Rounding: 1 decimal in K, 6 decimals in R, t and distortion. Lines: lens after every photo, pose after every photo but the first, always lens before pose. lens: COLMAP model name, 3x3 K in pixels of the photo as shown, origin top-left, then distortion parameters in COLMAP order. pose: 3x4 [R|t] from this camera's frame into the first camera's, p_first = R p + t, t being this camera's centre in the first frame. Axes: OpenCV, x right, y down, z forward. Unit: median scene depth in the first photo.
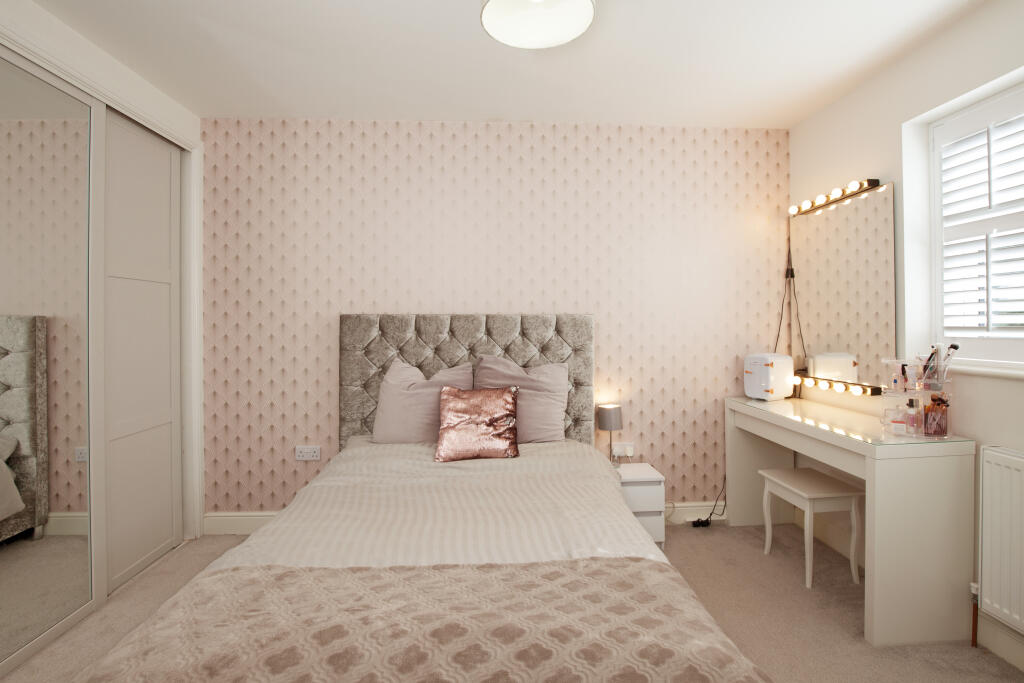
lens RADIAL K [[509.7, 0, 513.5], [0, 509.7, 320.1], [0, 0, 1]] dist [-0.010116, 0.000182]
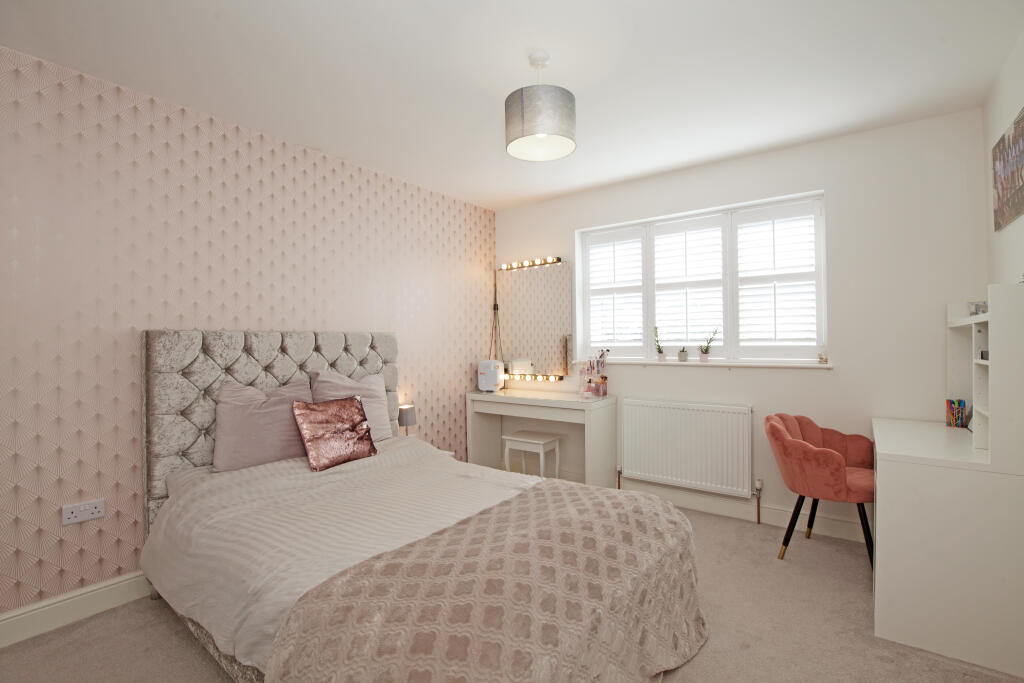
lens RADIAL K [[470.8, 0, 514.7], [0, 470.8, 340.3], [0, 0, 1]] dist [-0.001078, 0.000008]
pose [[0.651516, -0.002283, 0.758632, -0.554277], [0.001461, 0.999997, 0.001756, 0.004826], [-0.758634, -0.000036, 0.651517, 0.046921]]
